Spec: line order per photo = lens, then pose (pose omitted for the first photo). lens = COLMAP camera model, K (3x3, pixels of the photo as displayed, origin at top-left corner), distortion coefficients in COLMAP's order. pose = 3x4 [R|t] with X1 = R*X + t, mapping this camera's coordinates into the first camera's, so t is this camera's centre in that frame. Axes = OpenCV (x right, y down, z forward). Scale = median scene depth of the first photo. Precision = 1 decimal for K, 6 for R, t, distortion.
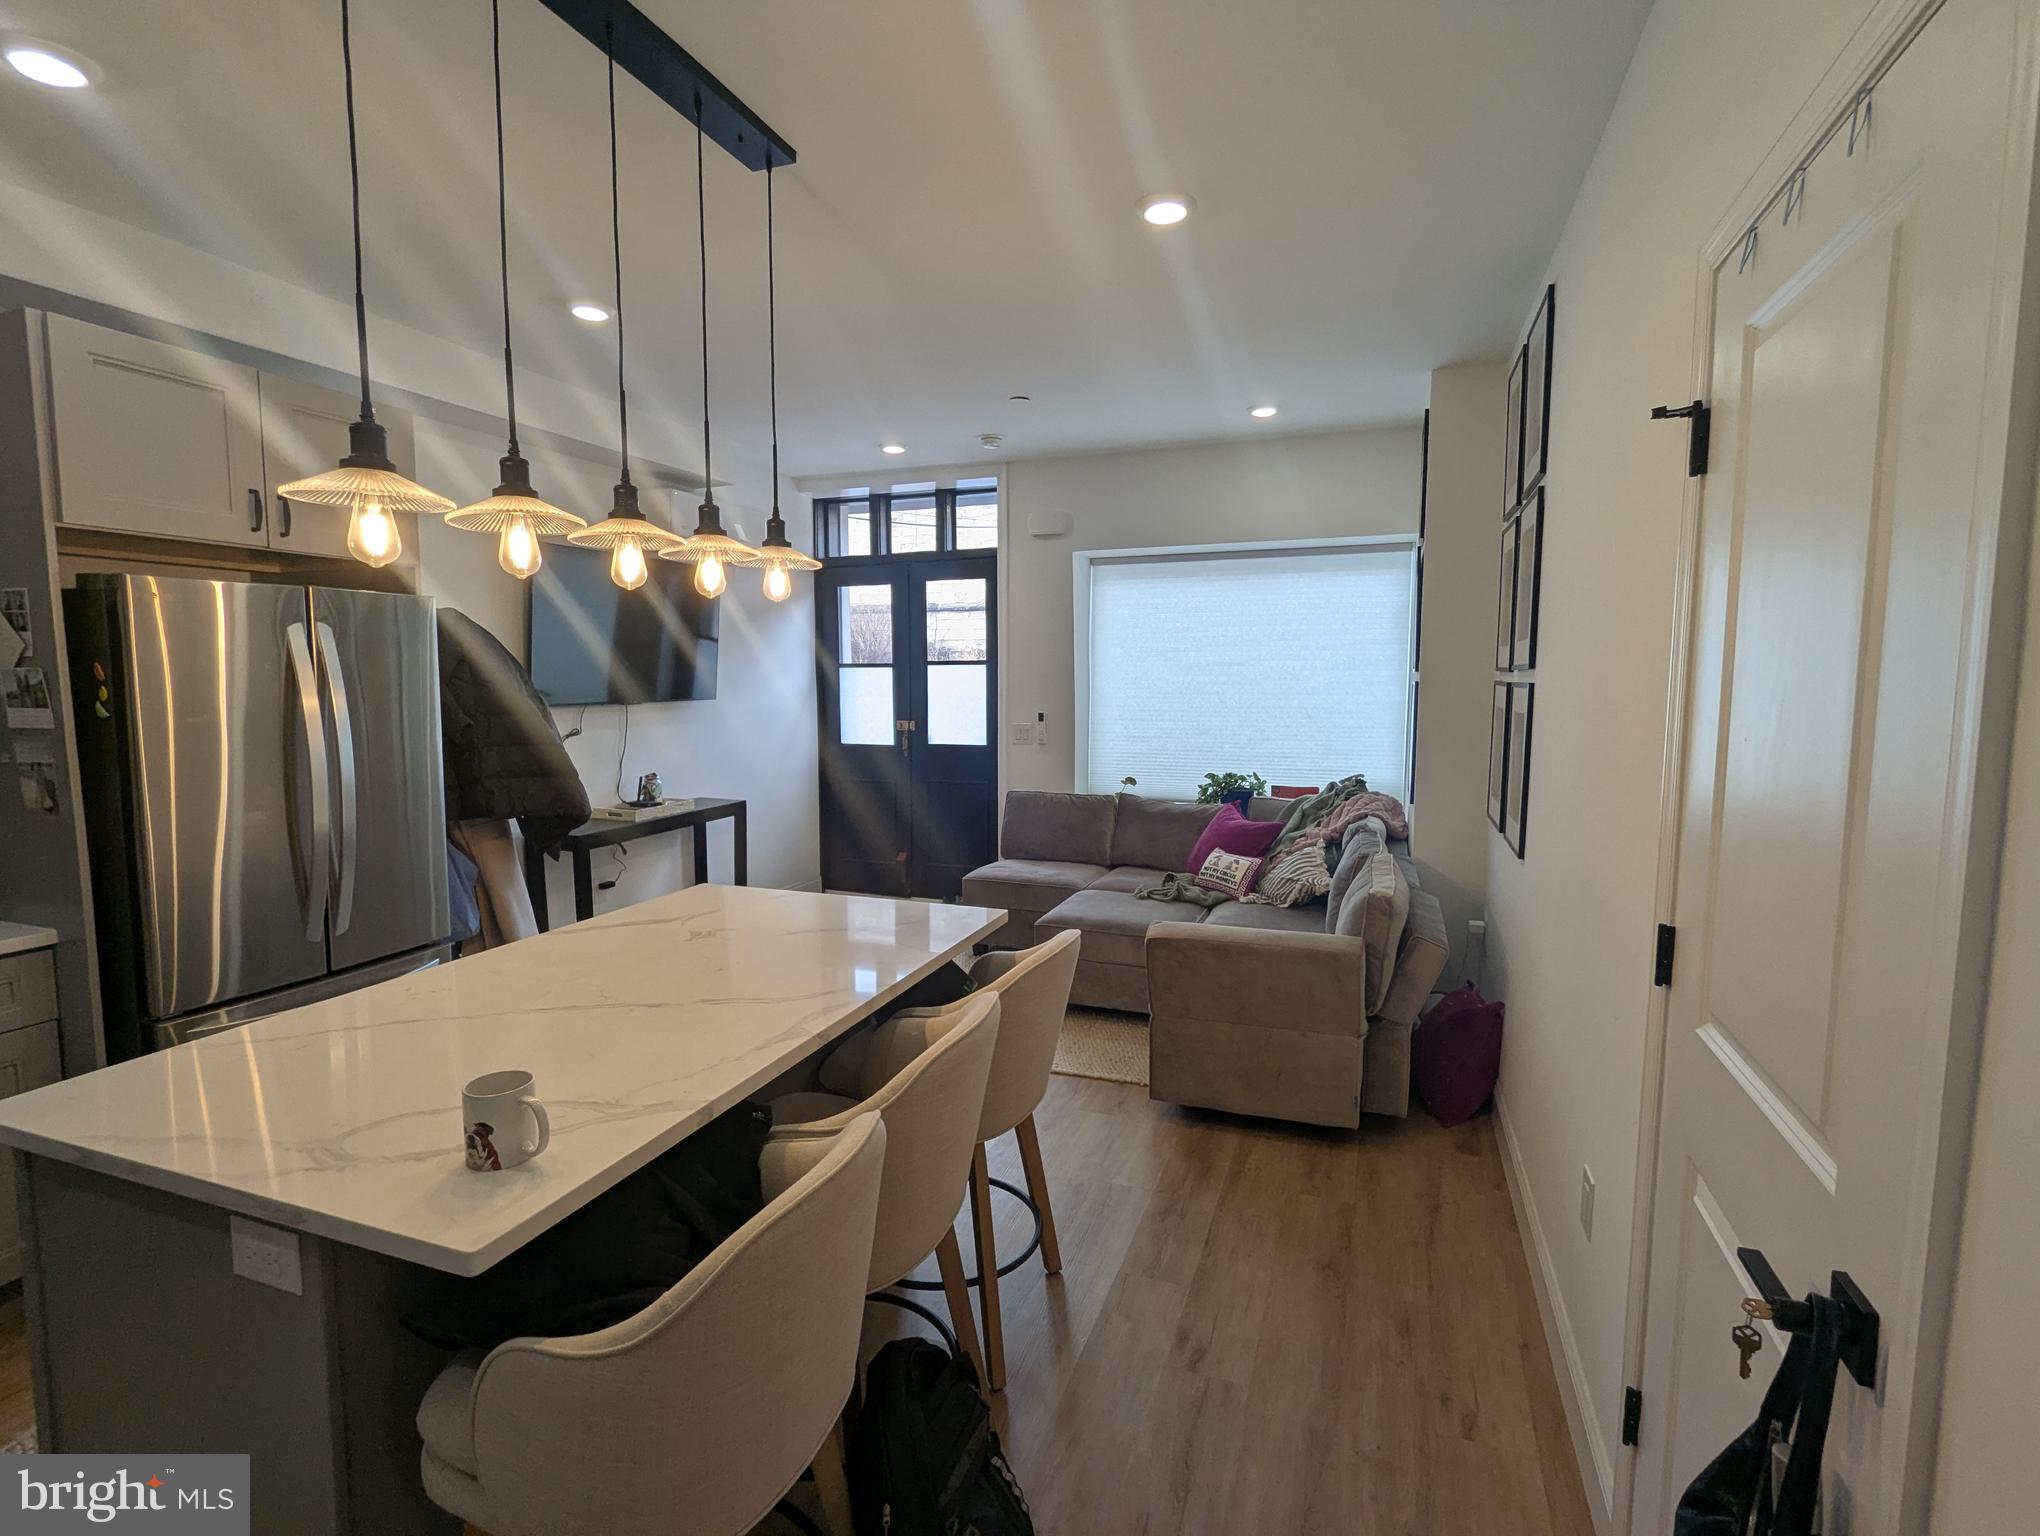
lens RADIAL K [[970.4, 0, 1016.6], [0, 970.4, 757.5], [0, 0, 1]] dist [0.006946, 0.001212]
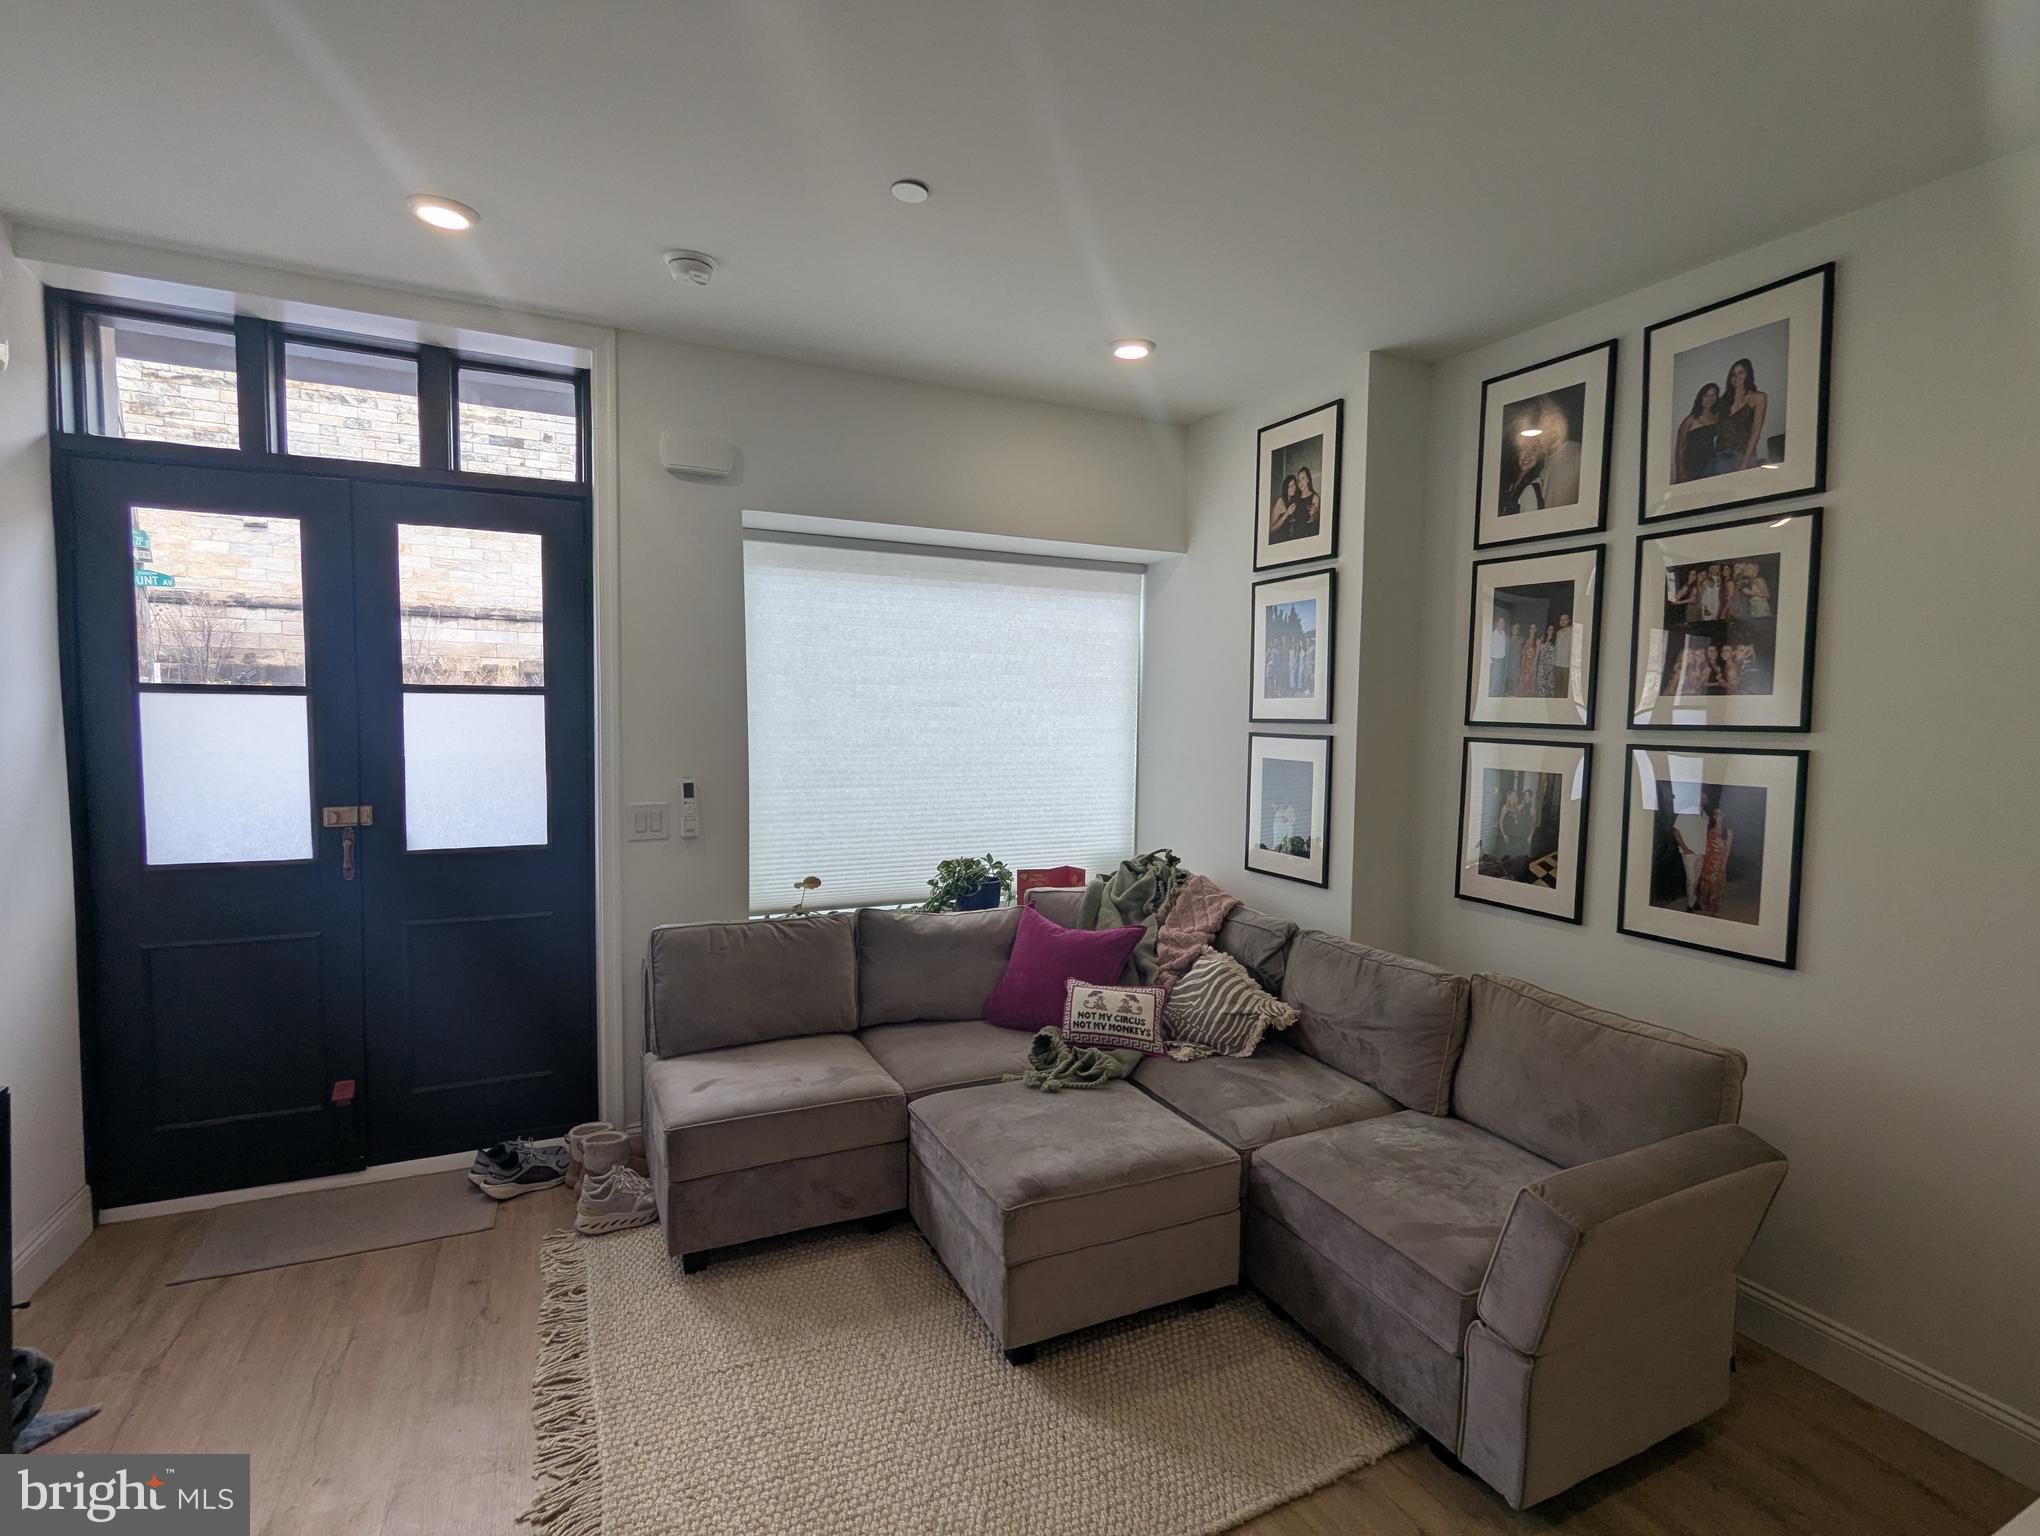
lens RADIAL K [[970.4, 0, 1017.1], [0, 970.4, 769.2], [0, 0, 1]] dist [0.006946, 0.001212]
pose [[0.693646, -0.030318, 0.719678, -0.239220], [0.043587, 0.999050, 0.000076, -0.043158], [-0.718996, 0.031316, 0.694308, 0.436671]]
